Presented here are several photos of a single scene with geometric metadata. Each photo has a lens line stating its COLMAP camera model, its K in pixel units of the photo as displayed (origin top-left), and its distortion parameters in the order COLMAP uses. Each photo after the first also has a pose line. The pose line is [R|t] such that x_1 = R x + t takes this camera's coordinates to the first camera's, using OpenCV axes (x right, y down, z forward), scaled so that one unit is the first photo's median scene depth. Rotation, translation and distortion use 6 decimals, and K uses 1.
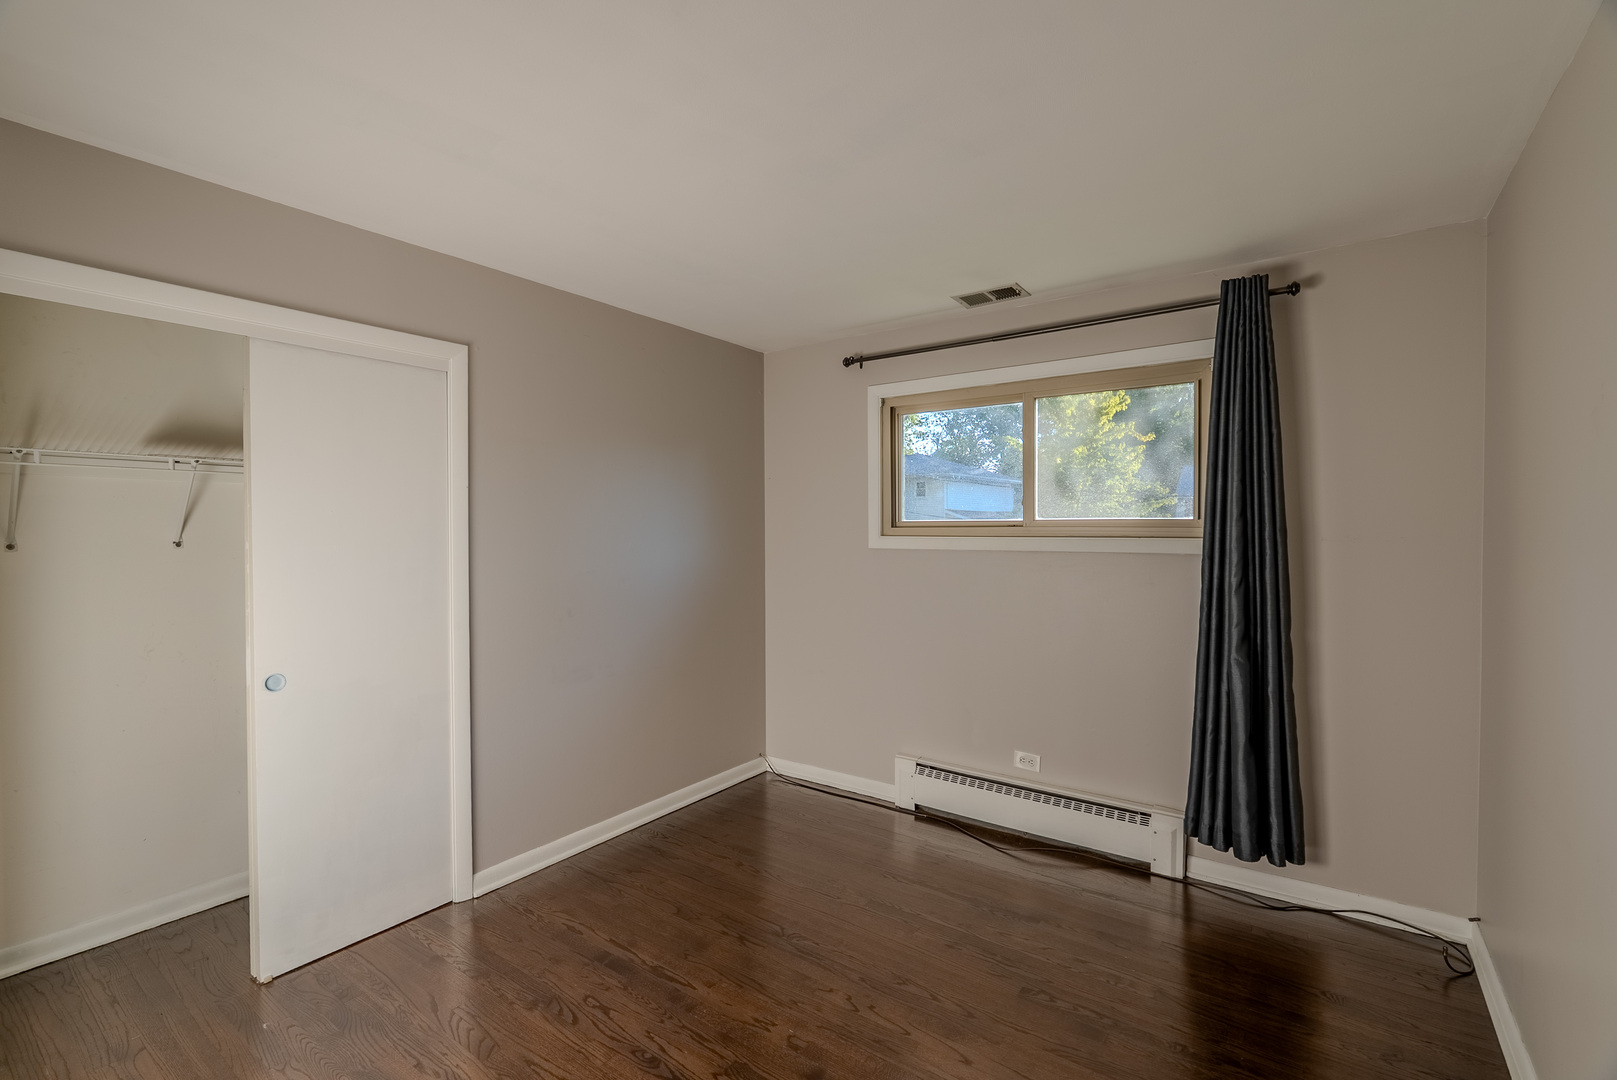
lens RADIAL K [[719.5, 0, 805.5], [0, 719.5, 539.2], [0, 0, 1]] dist [-0.001355, -0.000257]
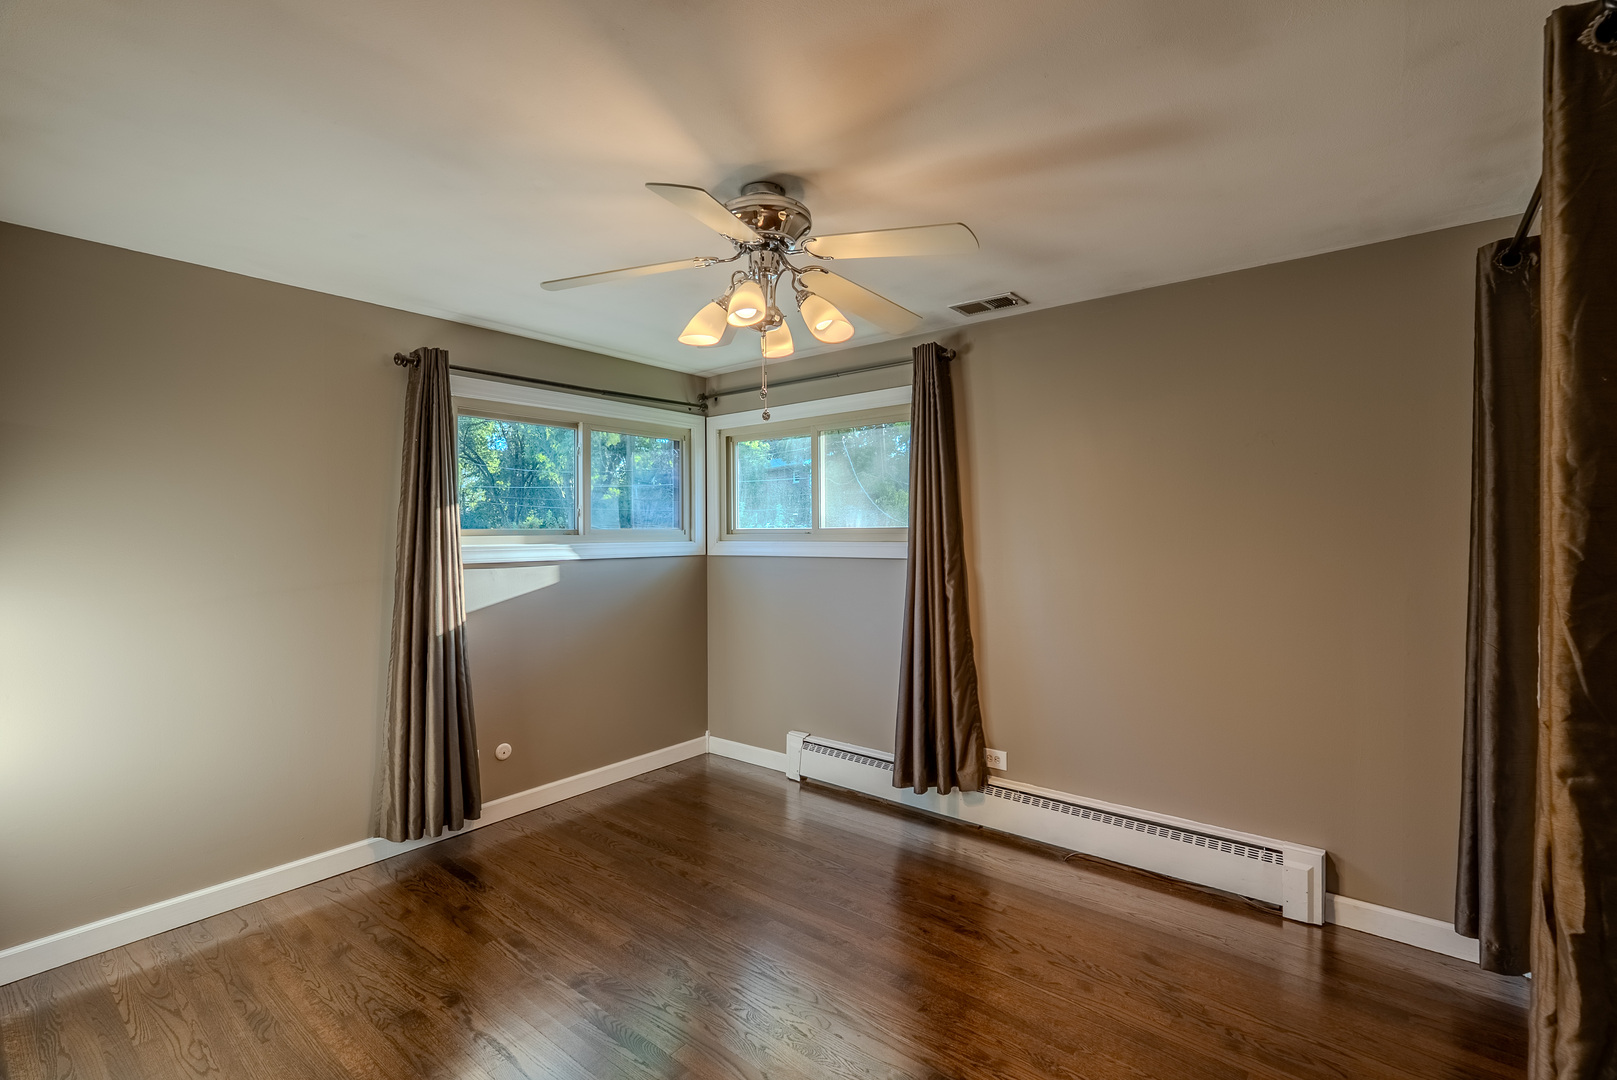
lens RADIAL K [[735.7, 0, 805.4], [0, 735.7, 539.8], [0, 0, 1]] dist [-0.002076, -0.000725]
pose [[0.997985, -0.000992, -0.063436, 0.331489], [0.000509, 0.999971, -0.007637, 0.002699], [0.063442, 0.007590, 0.997957, -0.243559]]
